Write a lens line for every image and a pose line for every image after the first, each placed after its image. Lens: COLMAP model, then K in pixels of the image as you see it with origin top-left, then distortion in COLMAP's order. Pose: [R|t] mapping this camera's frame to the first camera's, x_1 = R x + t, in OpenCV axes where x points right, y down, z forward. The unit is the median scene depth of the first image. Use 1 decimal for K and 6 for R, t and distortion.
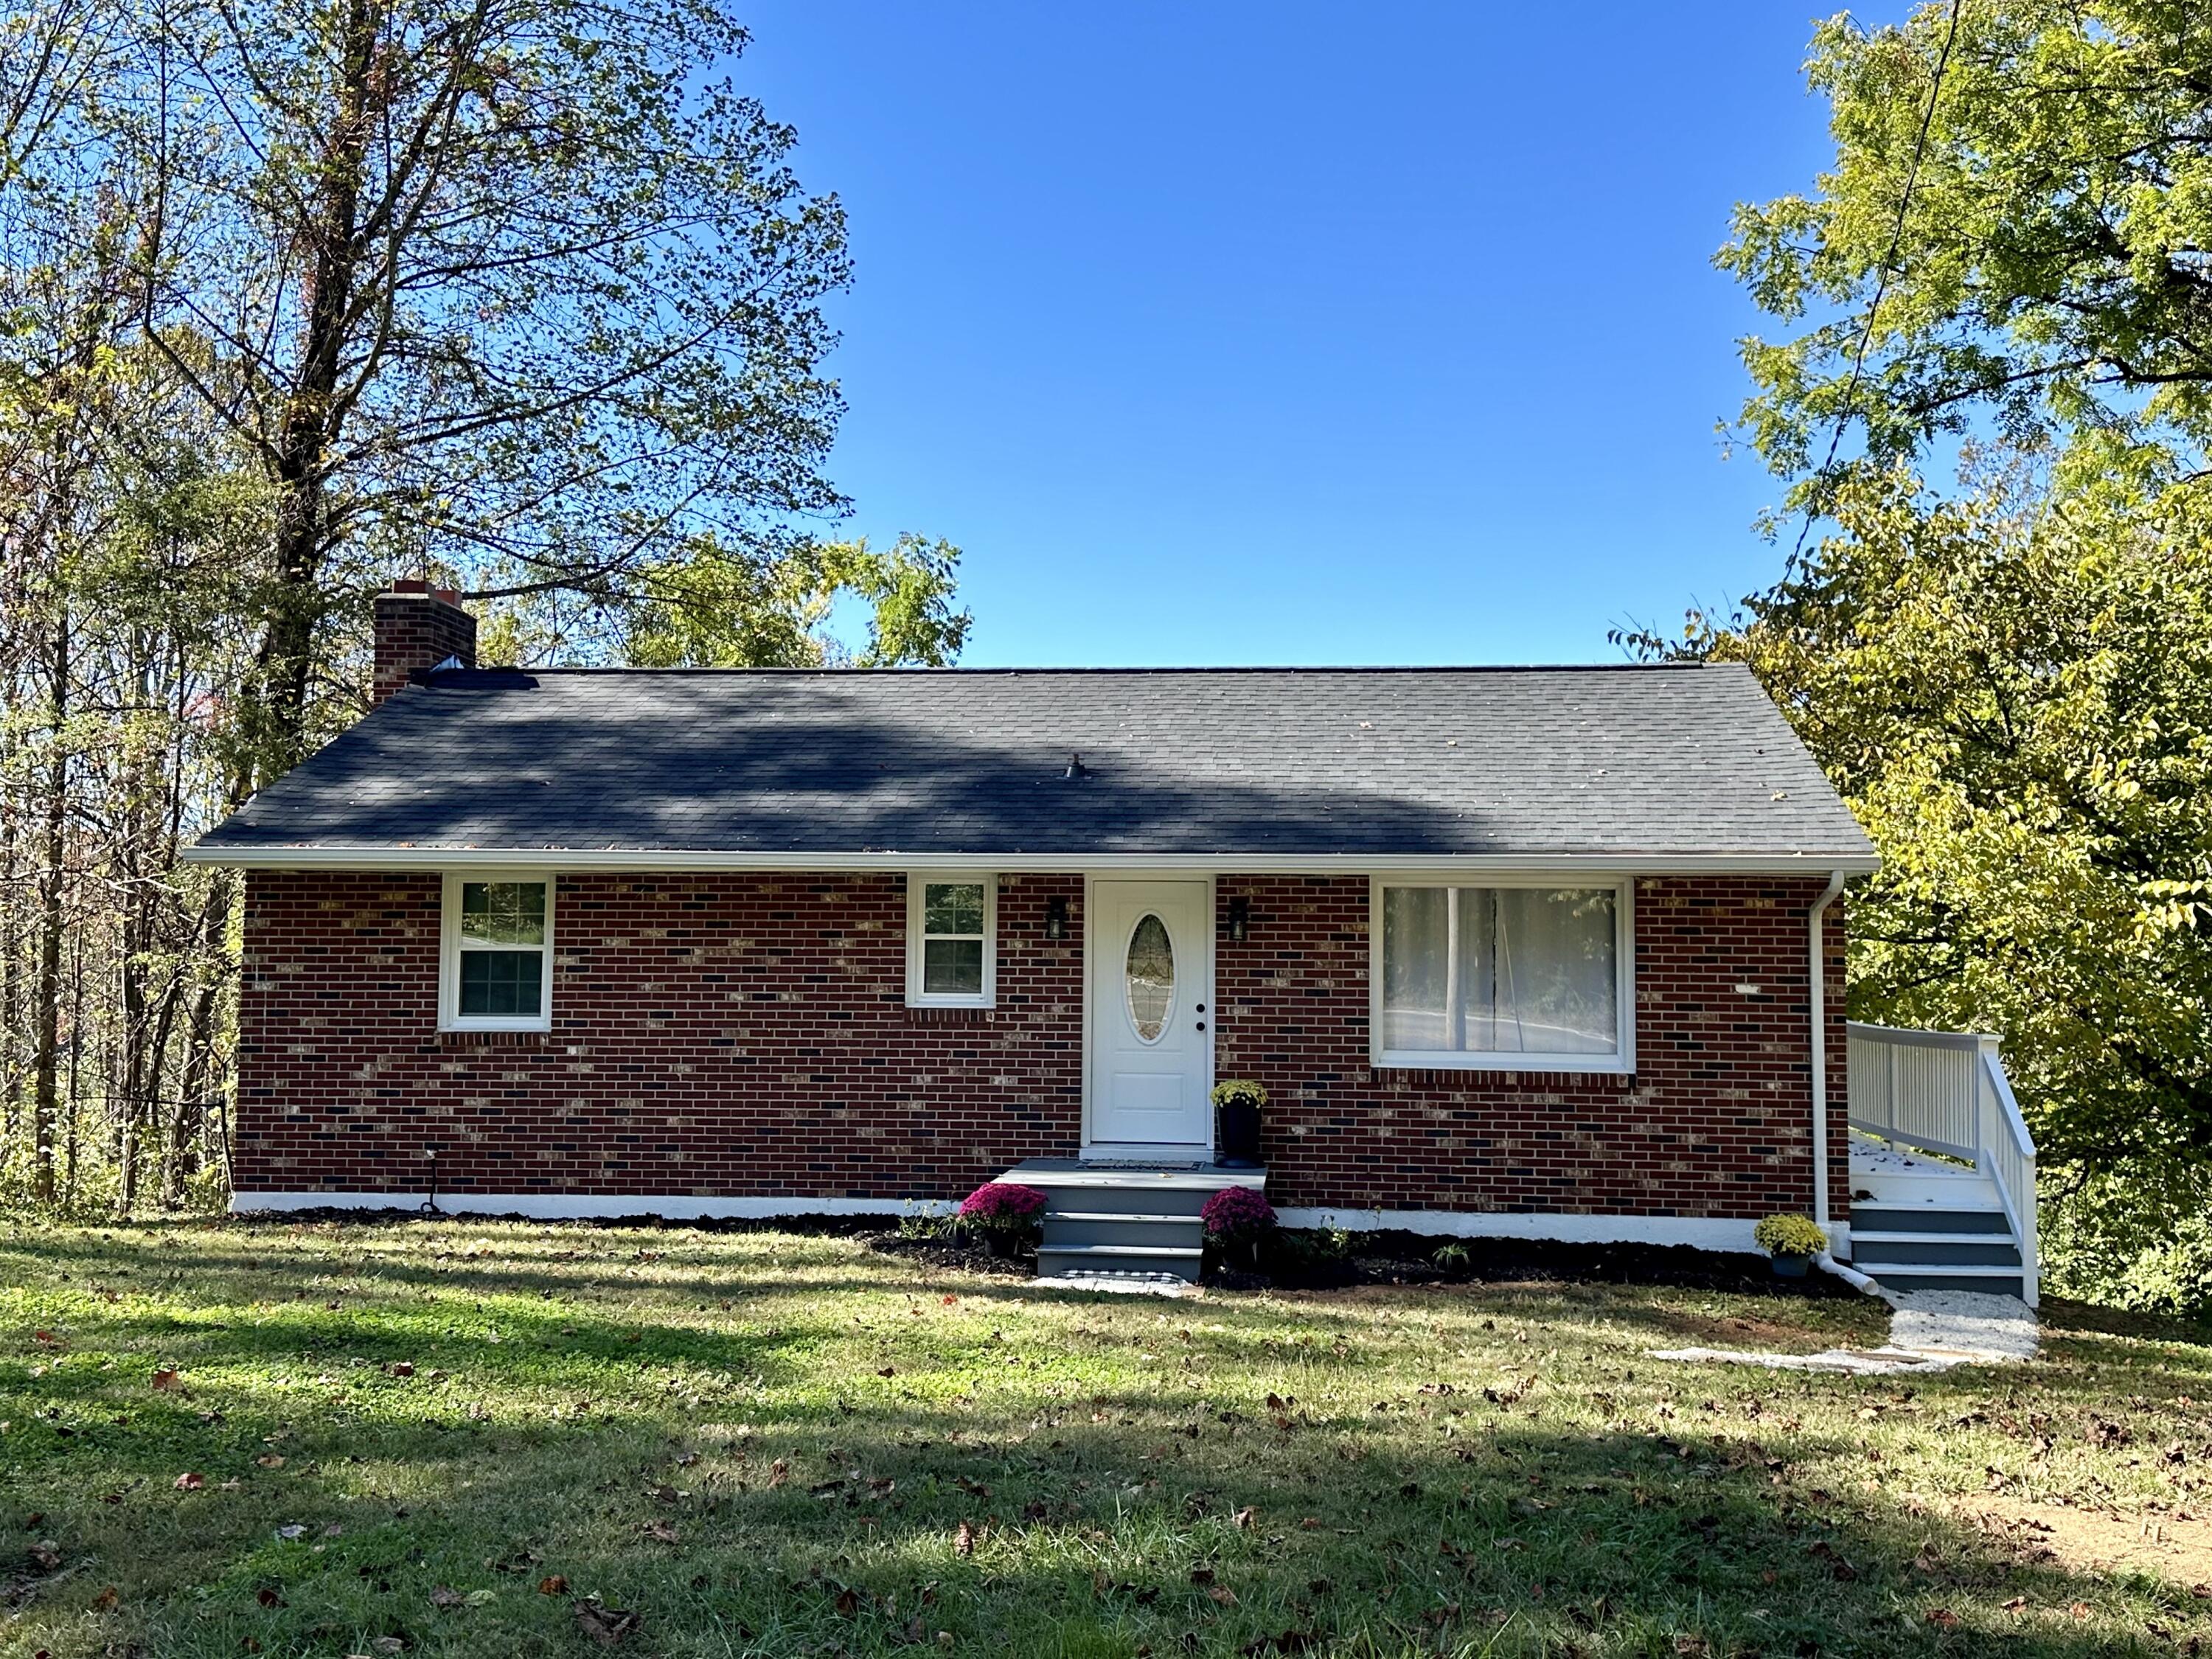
lens RADIAL K [[2126.6, 0, 1102.7], [0, 2126.6, 828.9], [0, 0, 1]] dist [0.089558, 0.000000]
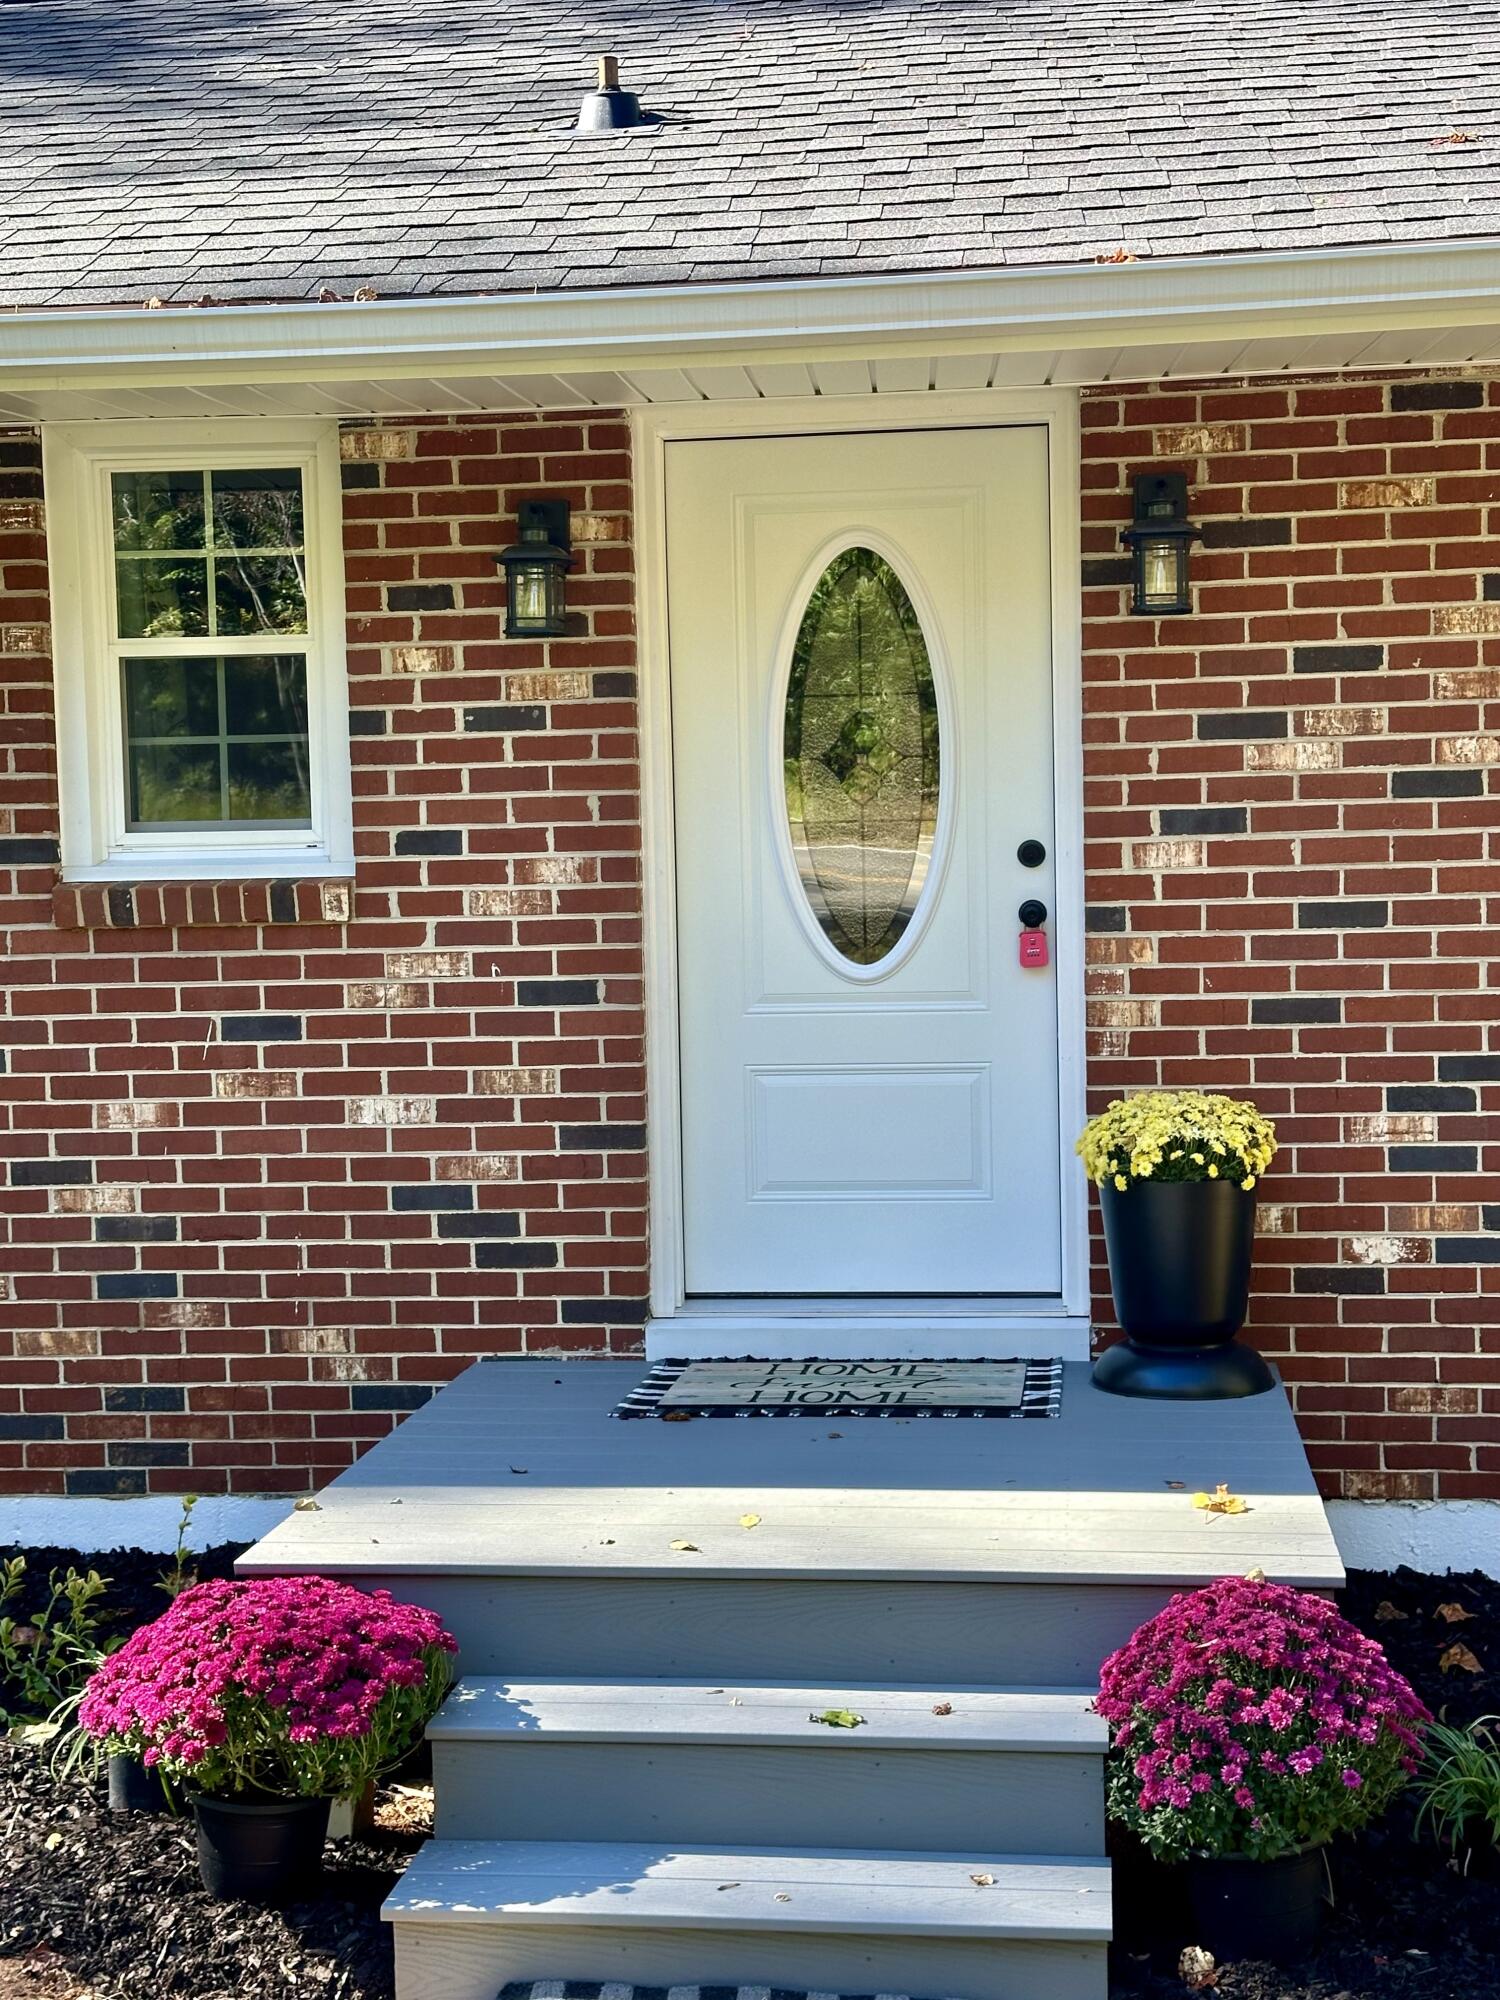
lens RADIAL K [[2855.3, 0, 749.6], [0, 2855.3, 1005.0], [0, 0, 1]] dist [0.166321, 0.000000]
pose [[0.999102, -0.030594, -0.029328, 0.017324], [0.033604, 0.993546, 0.108340, 0.060459], [0.025824, -0.109228, 0.993681, 0.596548]]
